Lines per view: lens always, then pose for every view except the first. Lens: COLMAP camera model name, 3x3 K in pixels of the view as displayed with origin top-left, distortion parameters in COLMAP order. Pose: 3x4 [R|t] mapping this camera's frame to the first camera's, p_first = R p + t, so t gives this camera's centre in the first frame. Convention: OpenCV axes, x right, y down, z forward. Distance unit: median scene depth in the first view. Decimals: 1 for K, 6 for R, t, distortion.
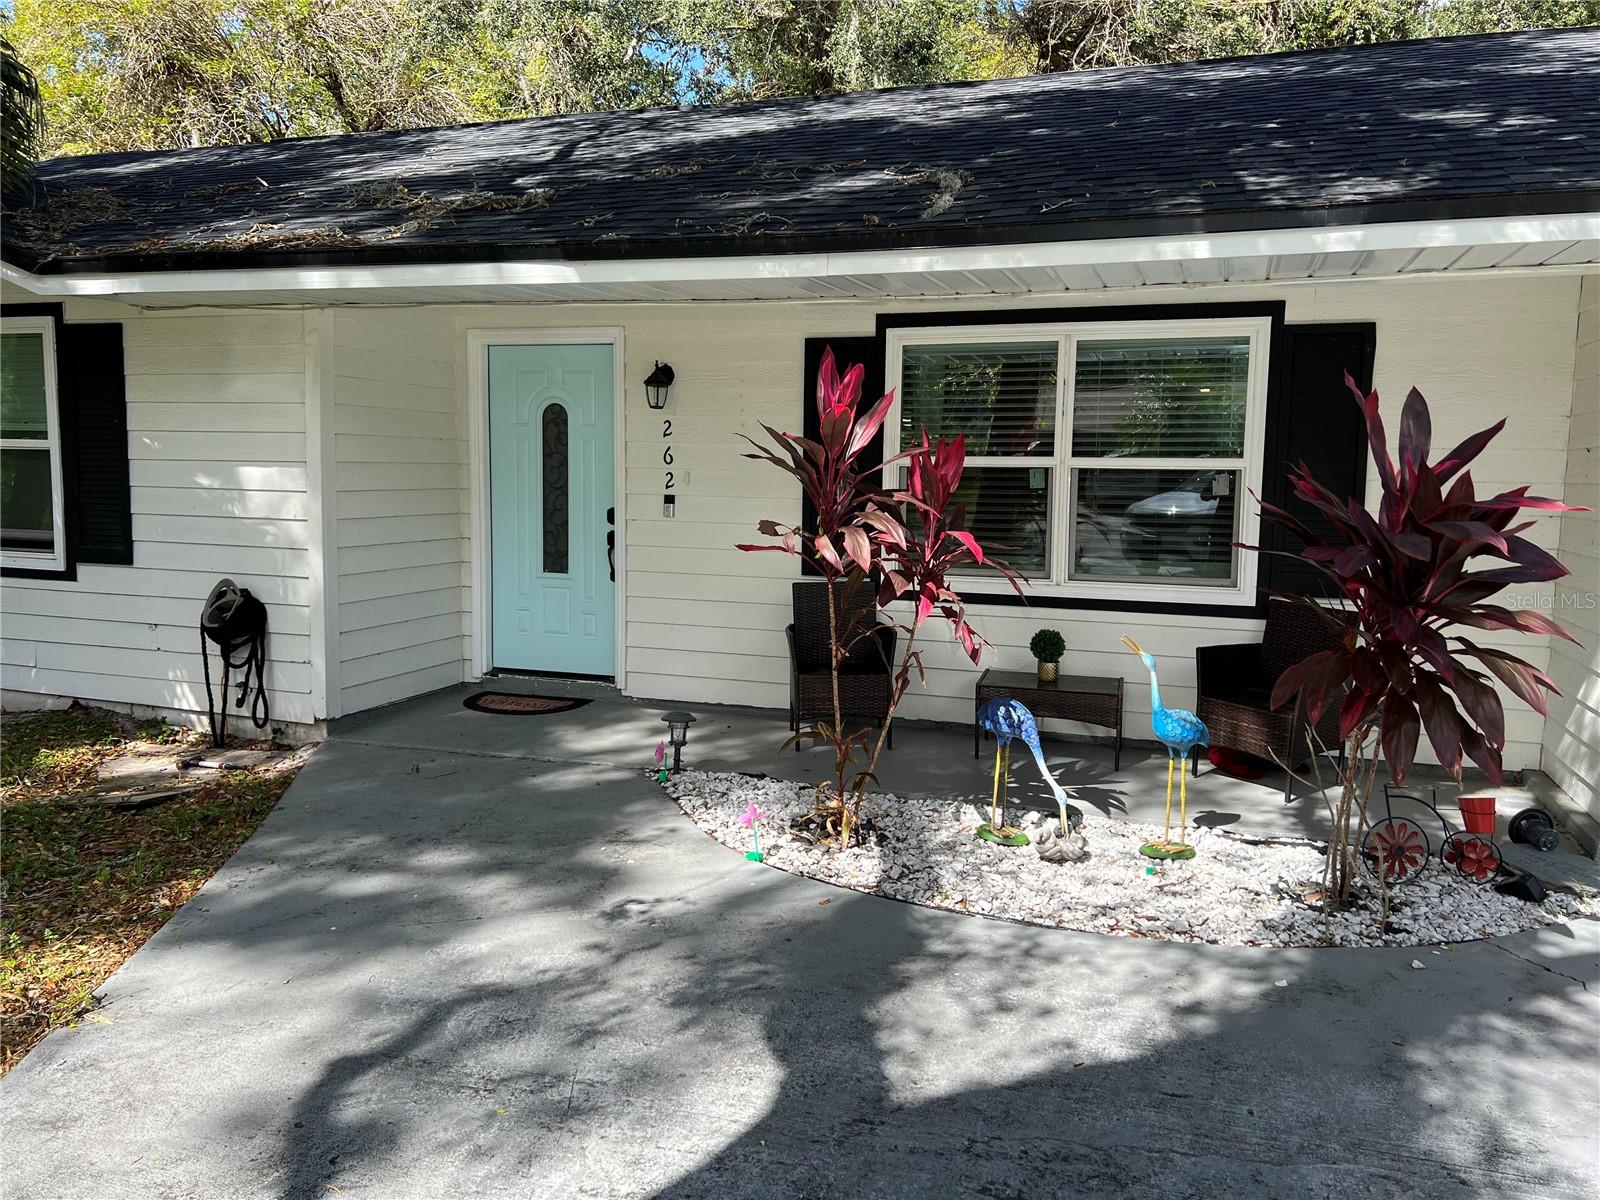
lens RADIAL K [[1197.6, 0, 809.1], [0, 1197.6, 595.7], [0, 0, 1]] dist [0.071121, -0.092704]
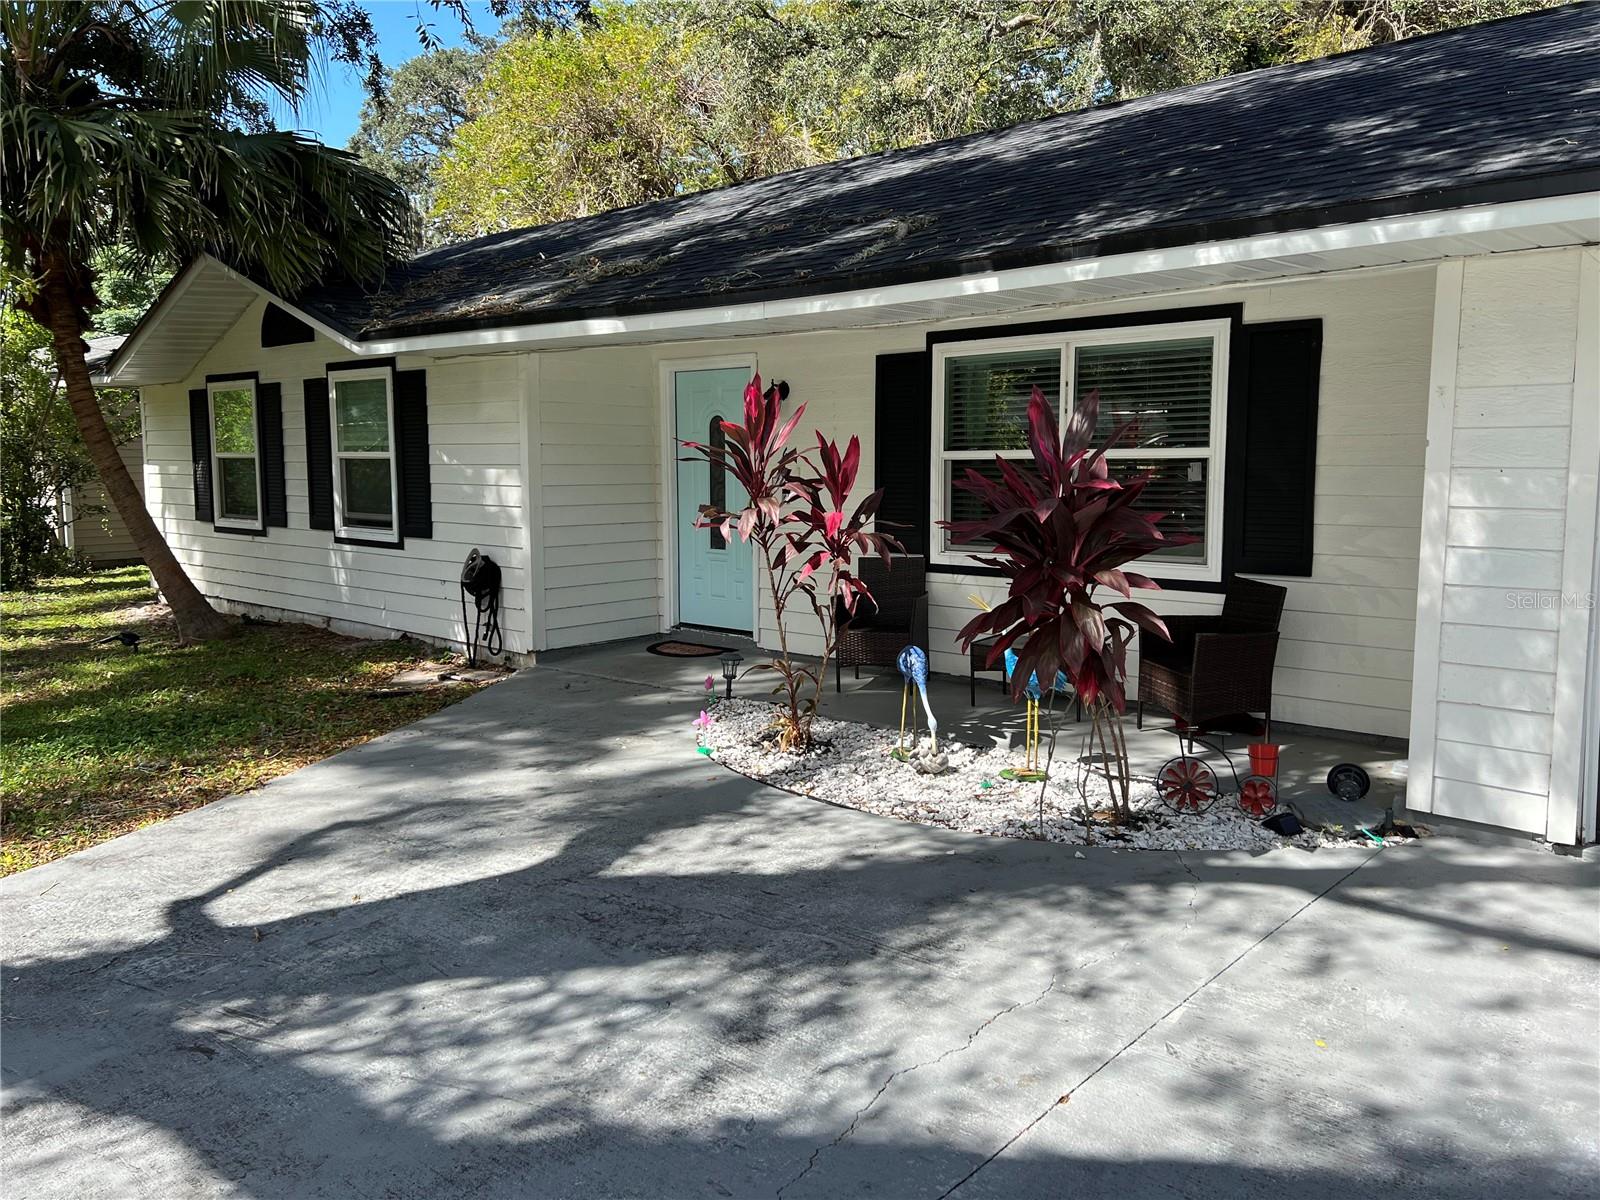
lens RADIAL K [[1197.6, 0, 805.6], [0, 1197.6, 597.0], [0, 0, 1]] dist [0.071121, -0.092704]
pose [[0.922451, 0.026492, -0.385204, 0.449544], [-0.024740, 0.999649, 0.009506, 0.021485], [0.385321, 0.000761, 0.922782, -0.159179]]
